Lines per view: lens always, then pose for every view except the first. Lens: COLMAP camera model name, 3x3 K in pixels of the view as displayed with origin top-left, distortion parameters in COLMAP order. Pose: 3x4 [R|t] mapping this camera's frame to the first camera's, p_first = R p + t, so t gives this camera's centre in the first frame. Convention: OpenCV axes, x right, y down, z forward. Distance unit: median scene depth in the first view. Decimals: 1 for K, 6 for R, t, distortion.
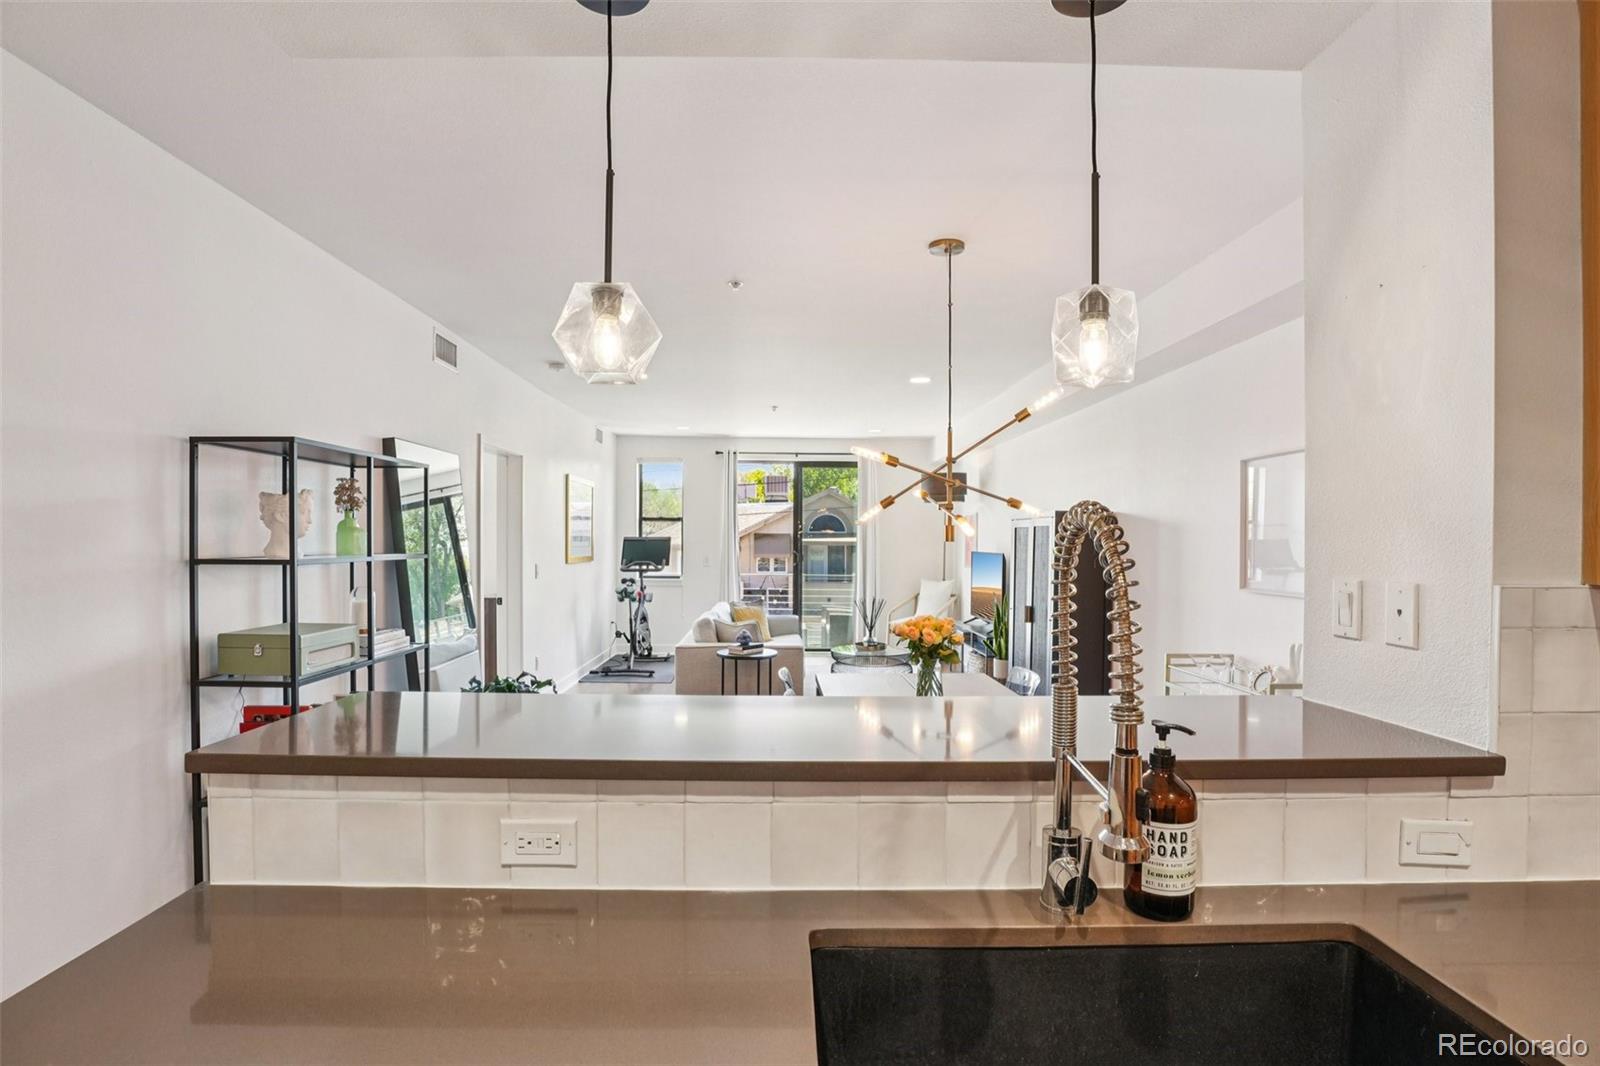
lens RADIAL K [[781.9, 0, 796.4], [0, 781.9, 562.1], [0, 0, 1]] dist [-0.037183, -0.000005]
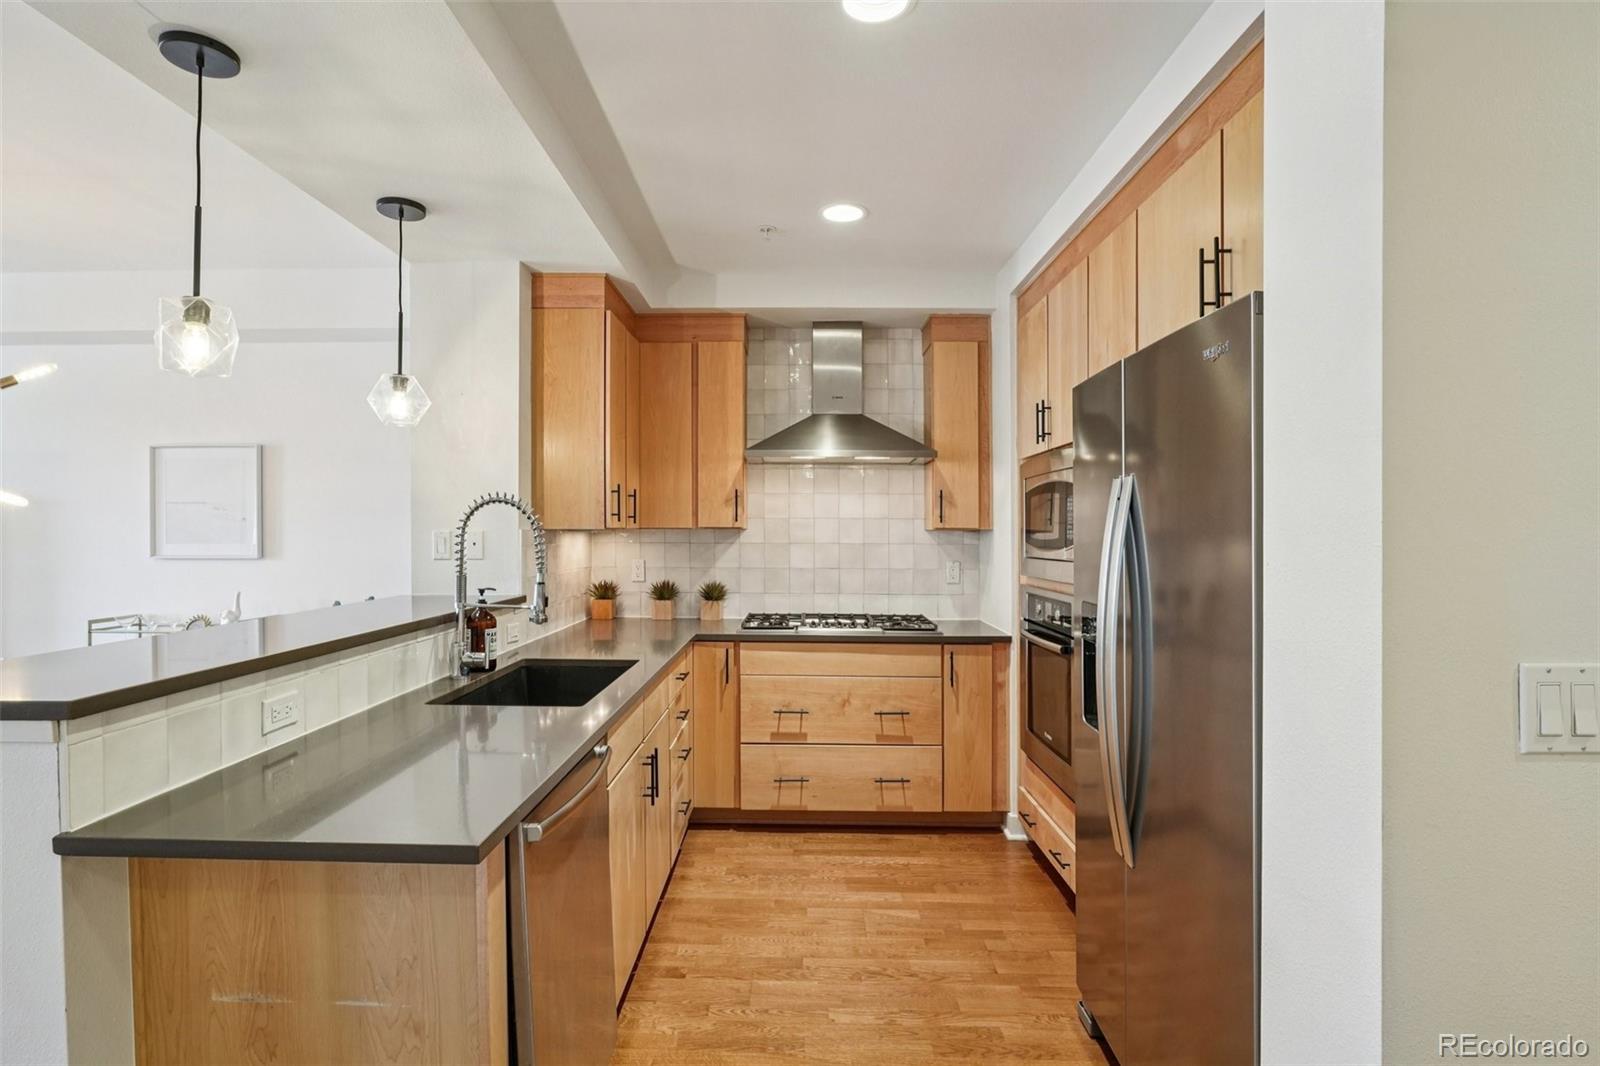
lens RADIAL K [[793.1, 0, 794.3], [0, 793.1, 528.0], [0, 0, 1]] dist [-0.001354, -0.000148]
pose [[0.016148, -0.001969, 0.999868, -1.769916], [0.027276, 0.999627, 0.001528, 0.046594], [-0.999498, 0.027247, 0.016196, 0.020980]]
